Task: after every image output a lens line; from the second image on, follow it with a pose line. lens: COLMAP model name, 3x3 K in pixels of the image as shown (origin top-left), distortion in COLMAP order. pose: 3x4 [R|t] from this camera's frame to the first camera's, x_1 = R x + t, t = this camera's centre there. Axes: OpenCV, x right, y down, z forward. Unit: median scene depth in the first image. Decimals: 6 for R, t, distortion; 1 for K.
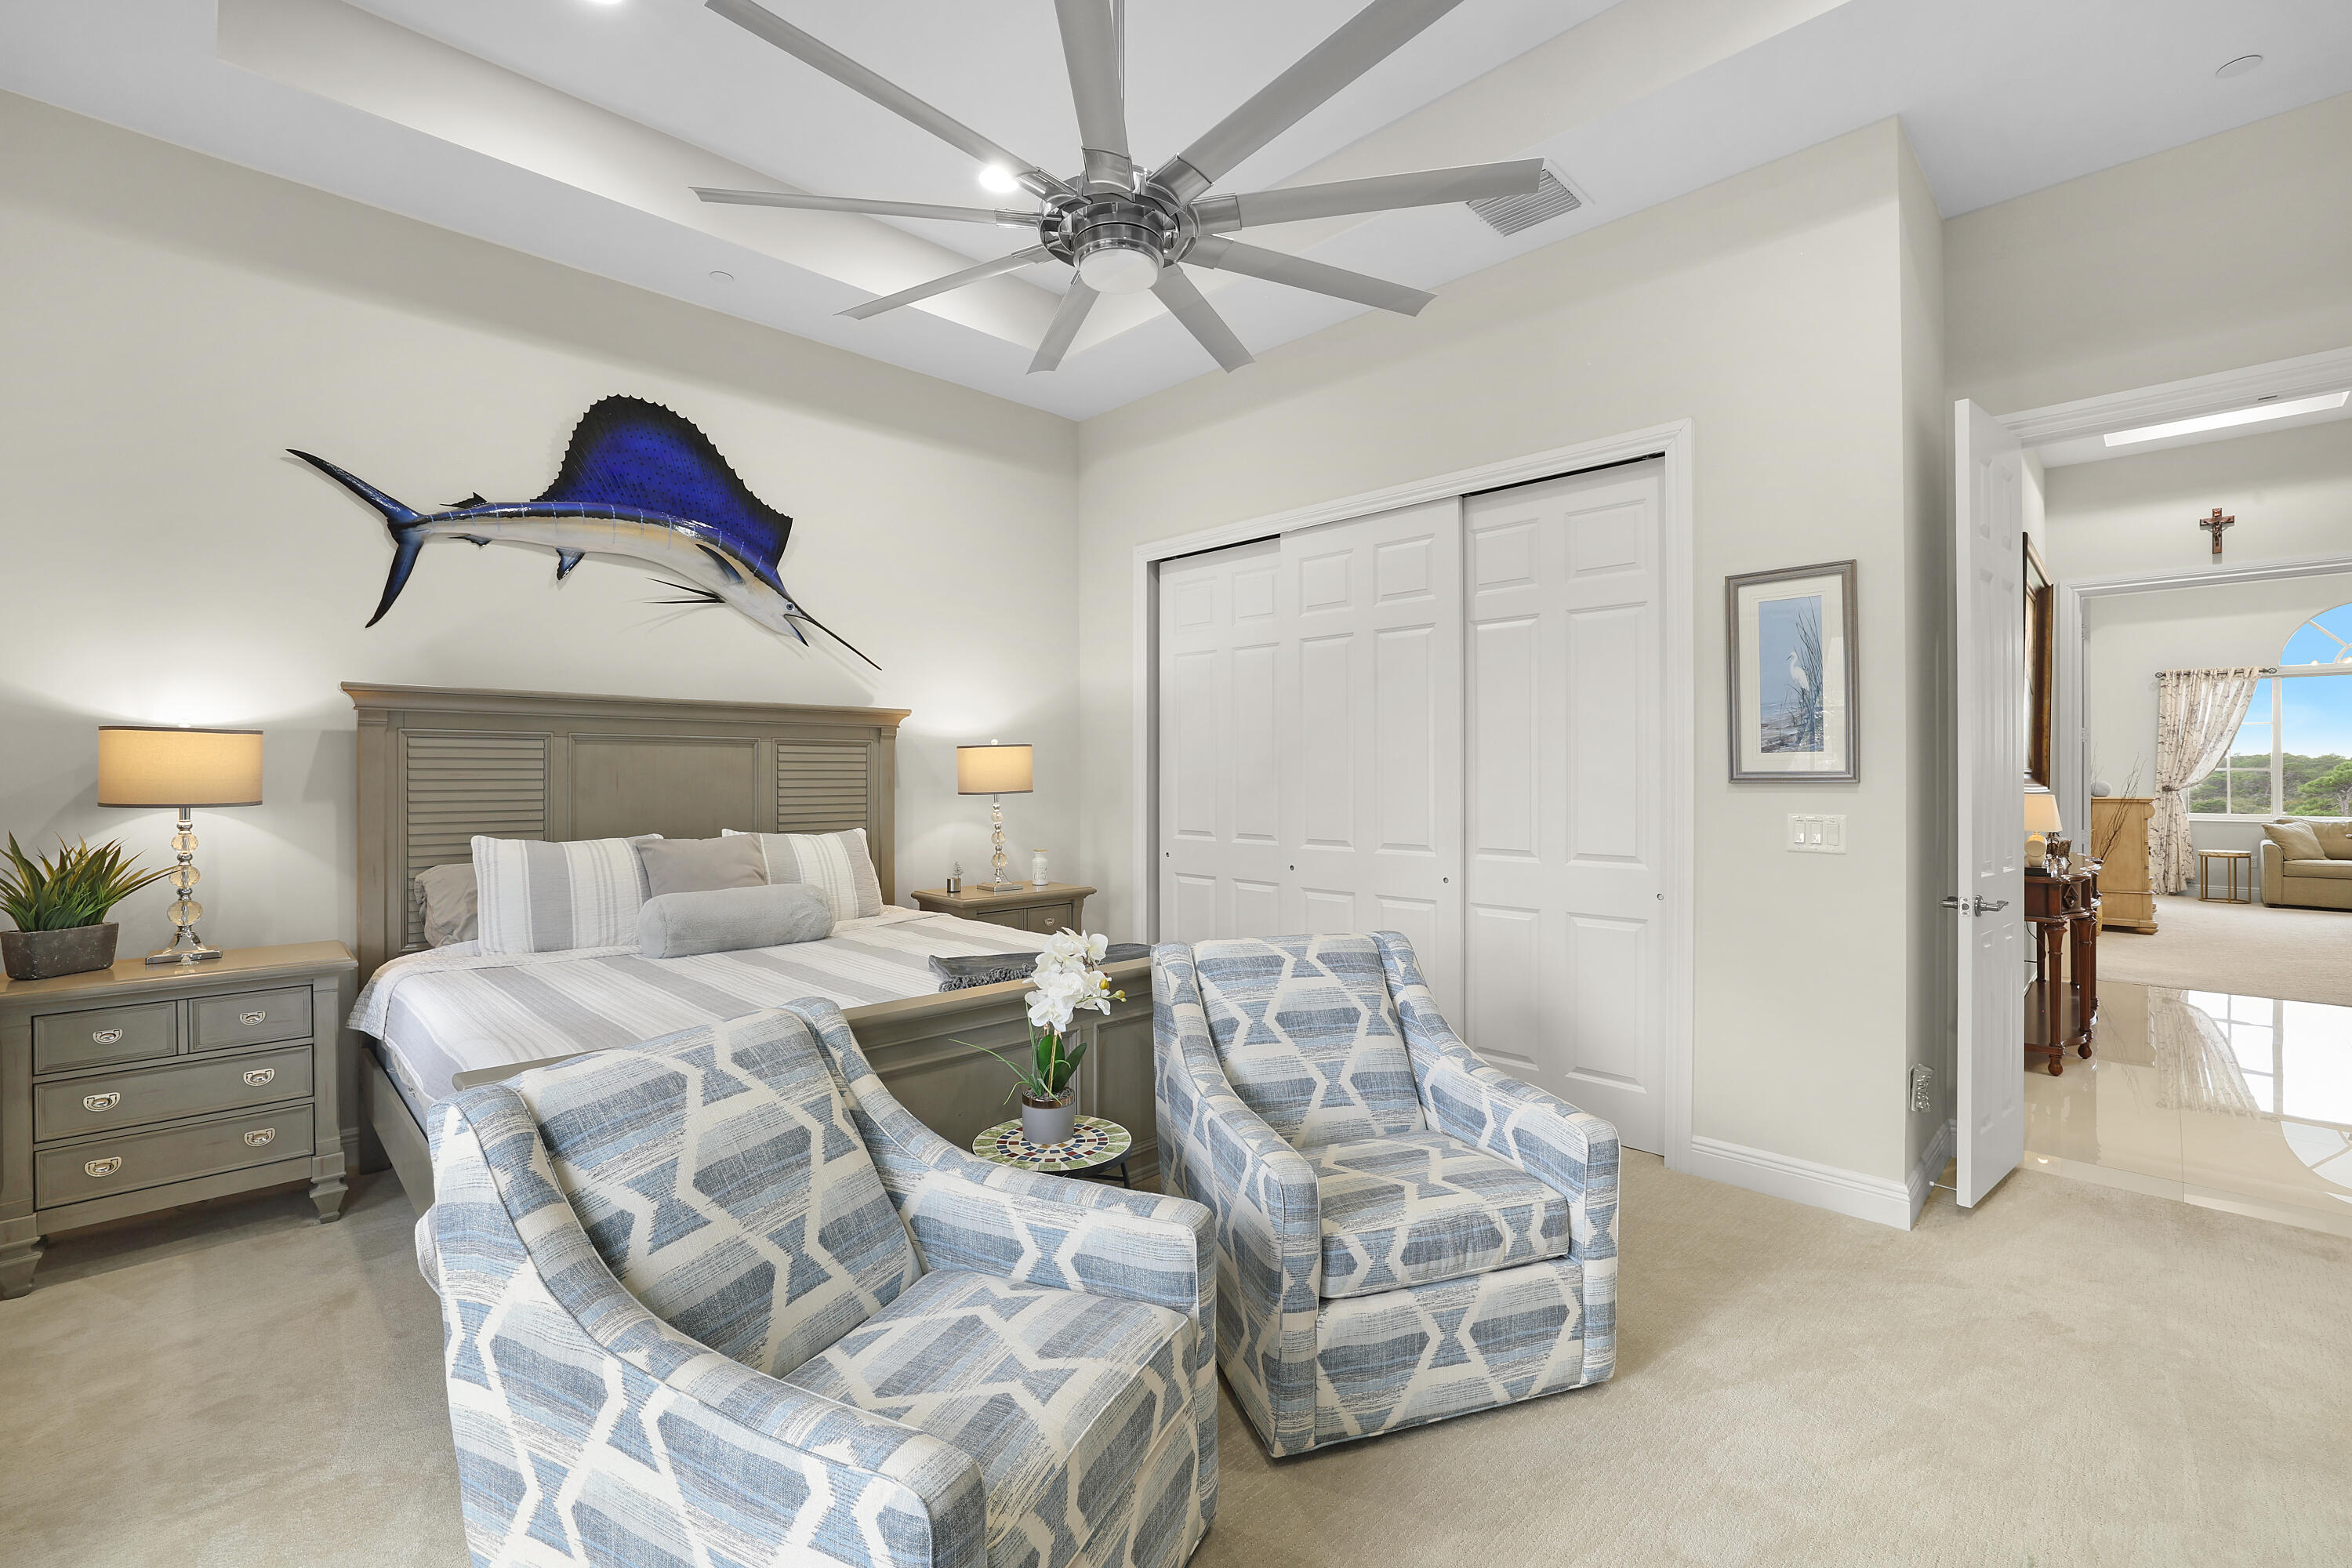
lens RADIAL K [[1017.8, 0, 1170.7], [0, 1017.8, 781.9], [0, 0, 1]] dist [-0.051197, 0.022229]
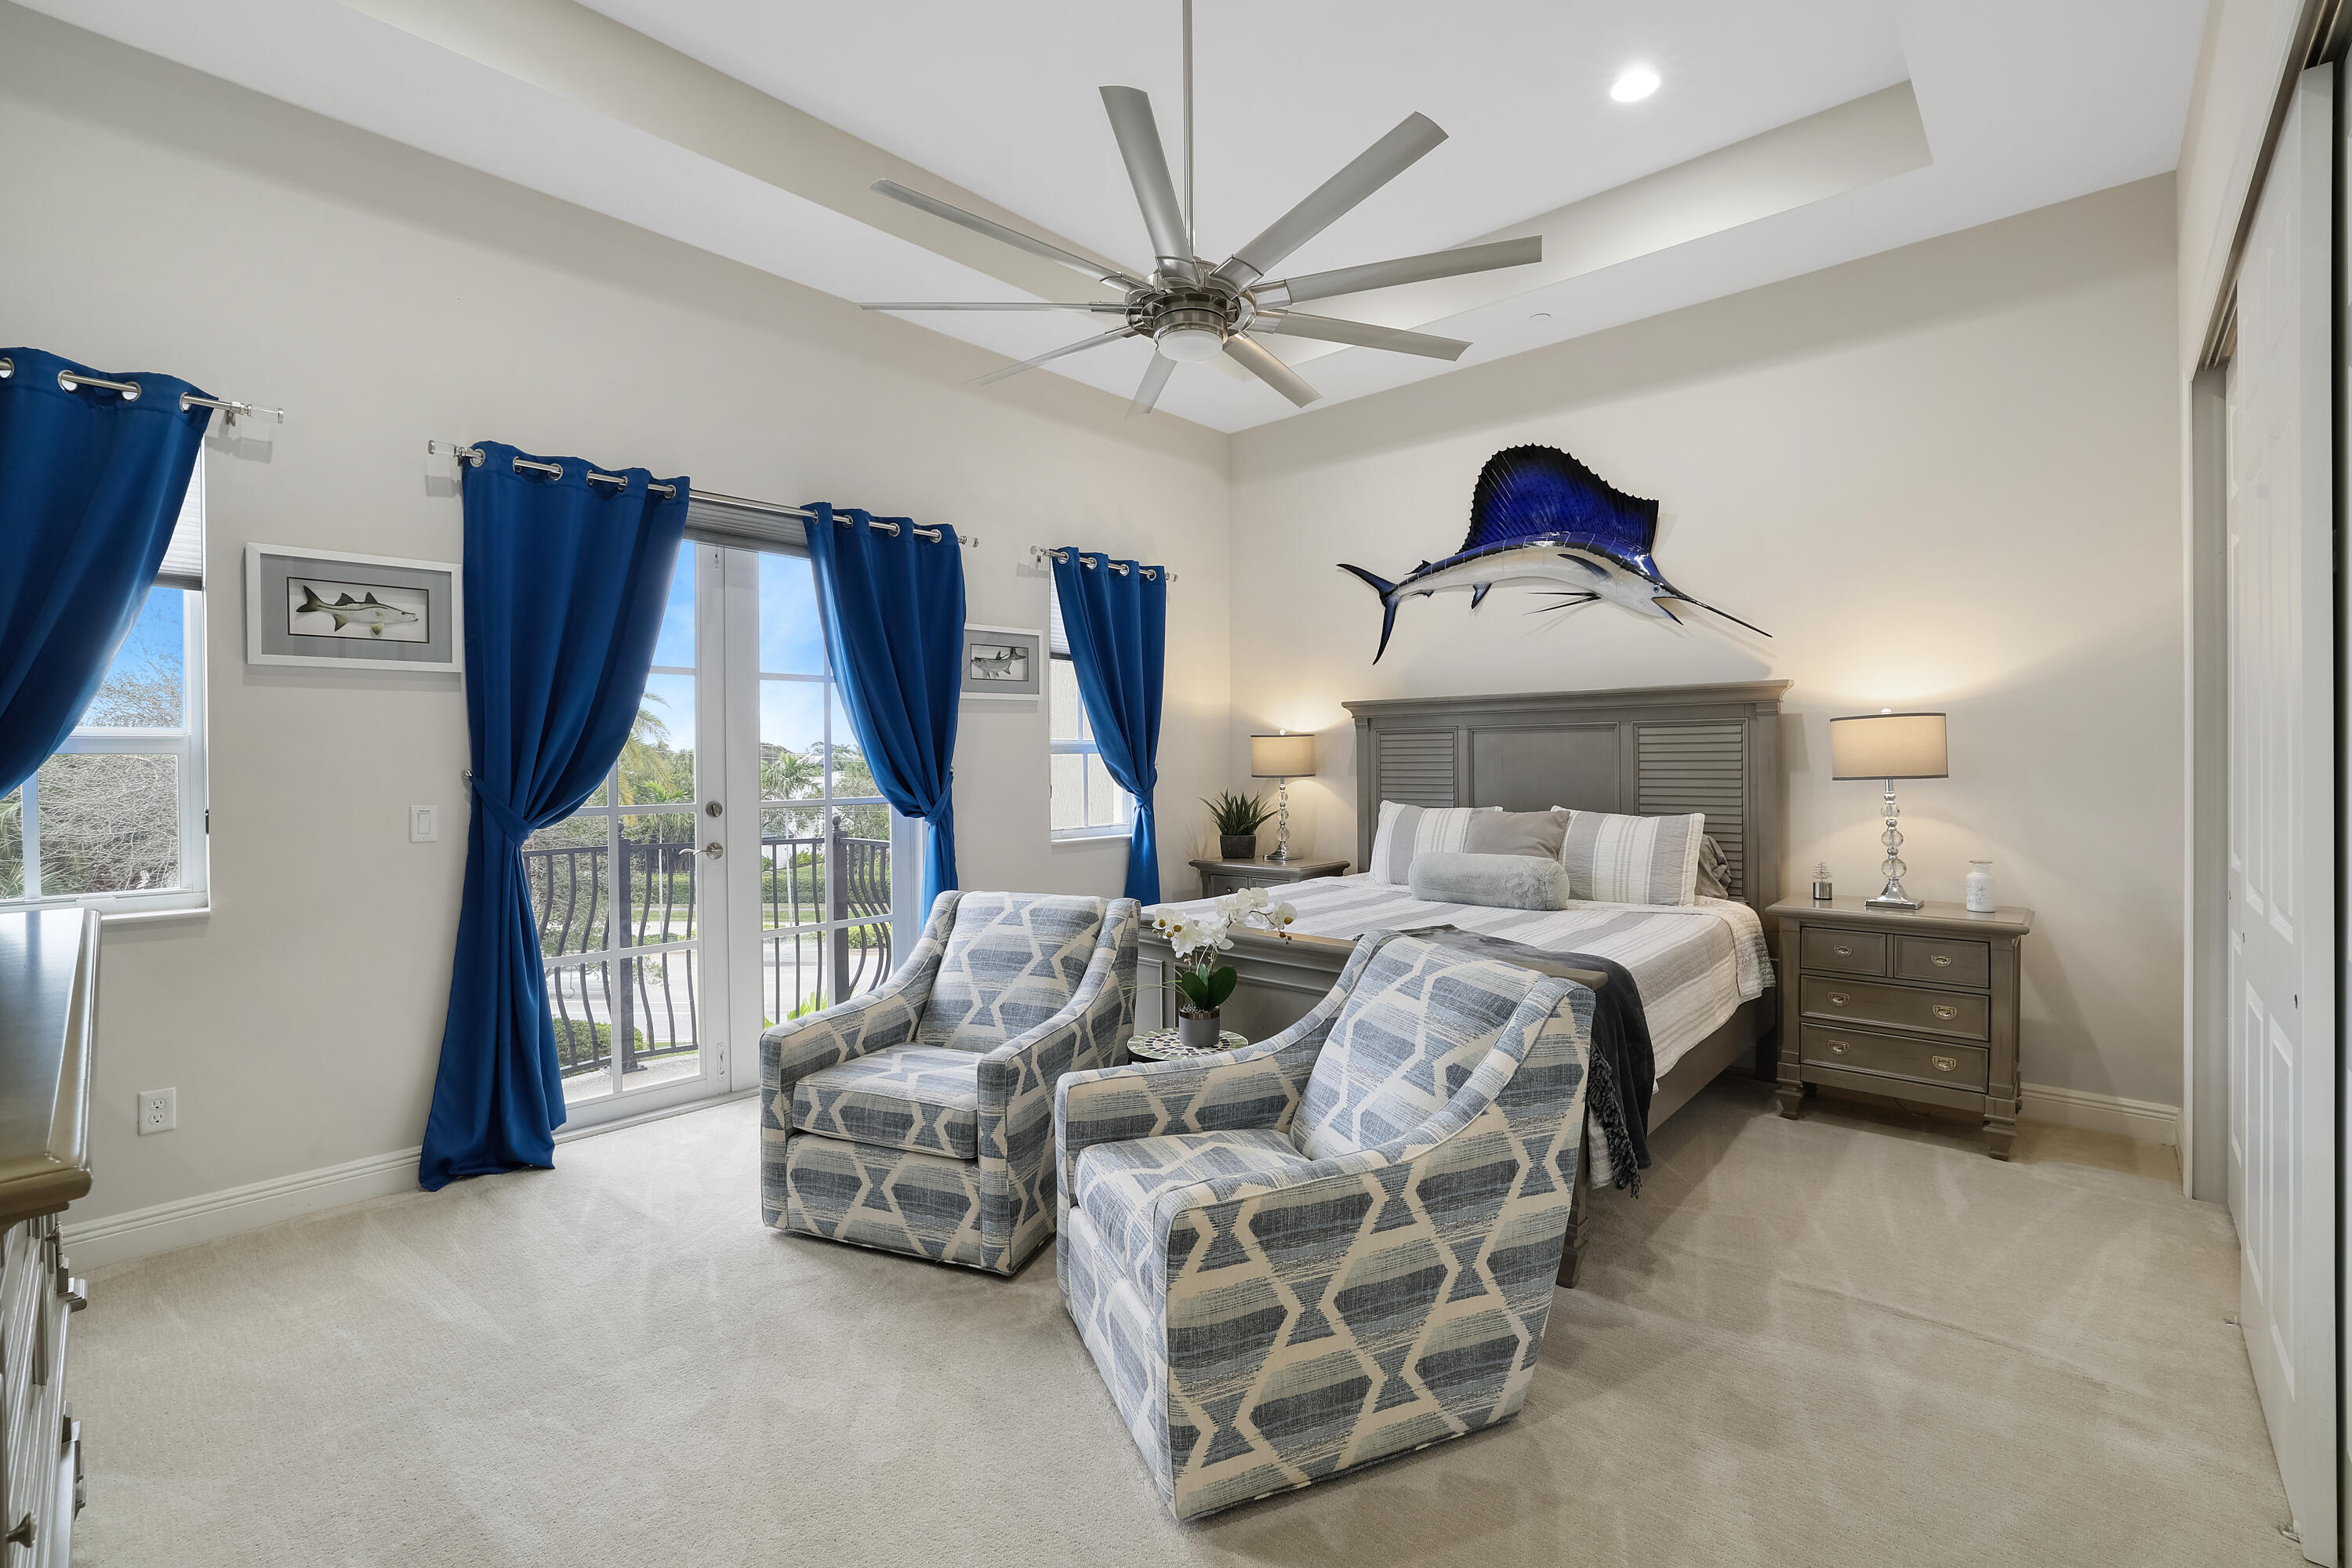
lens RADIAL K [[1017.8, 0, 1170.7], [0, 1017.8, 781.9], [0, 0, 1]] dist [-0.051197, 0.022229]
pose [[0.045336, 0.019406, -0.998783, 0.766148], [0.001843, 0.999808, 0.019510, -0.003078], [0.998970, -0.002726, 0.045292, 0.600854]]
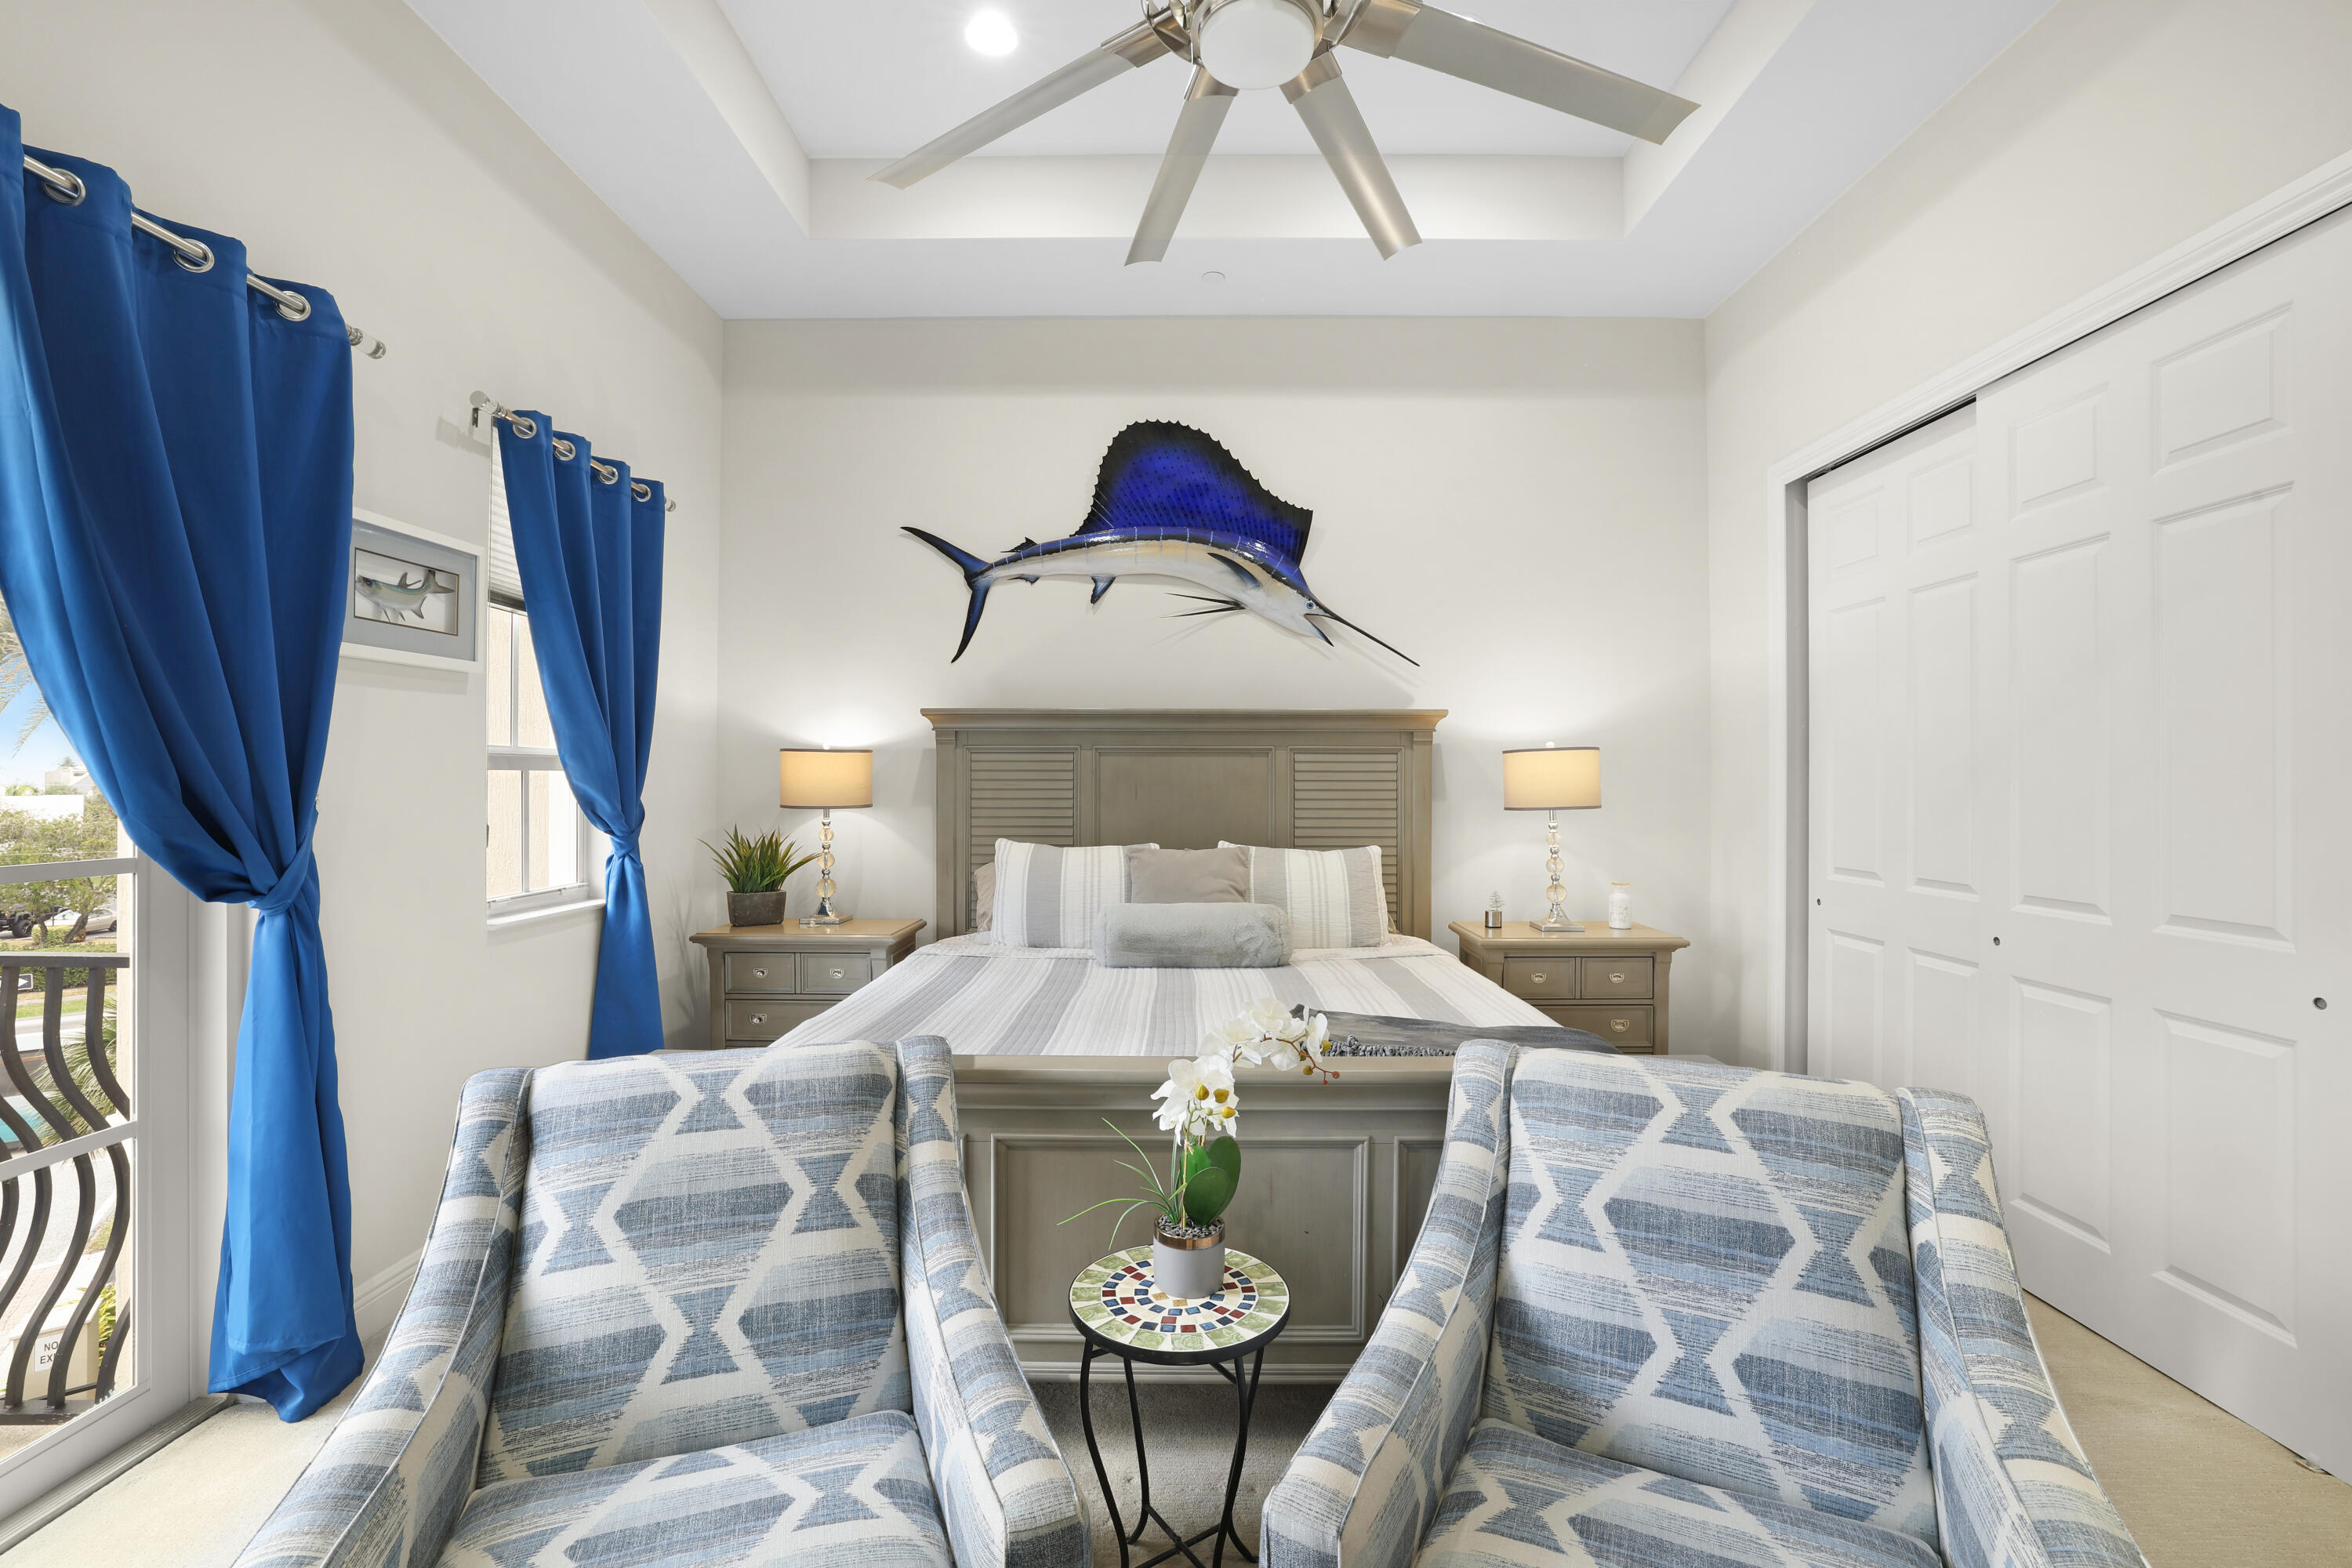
lens RADIAL K [[1017.8, 0, 1170.7], [0, 1017.8, 781.9], [0, 0, 1]] dist [-0.051197, 0.022229]
pose [[0.702917, -0.000399, -0.711272, 0.254975], [-0.007204, 0.999945, -0.007680, -0.002569], [0.711236, 0.010523, 0.702875, 0.317412]]
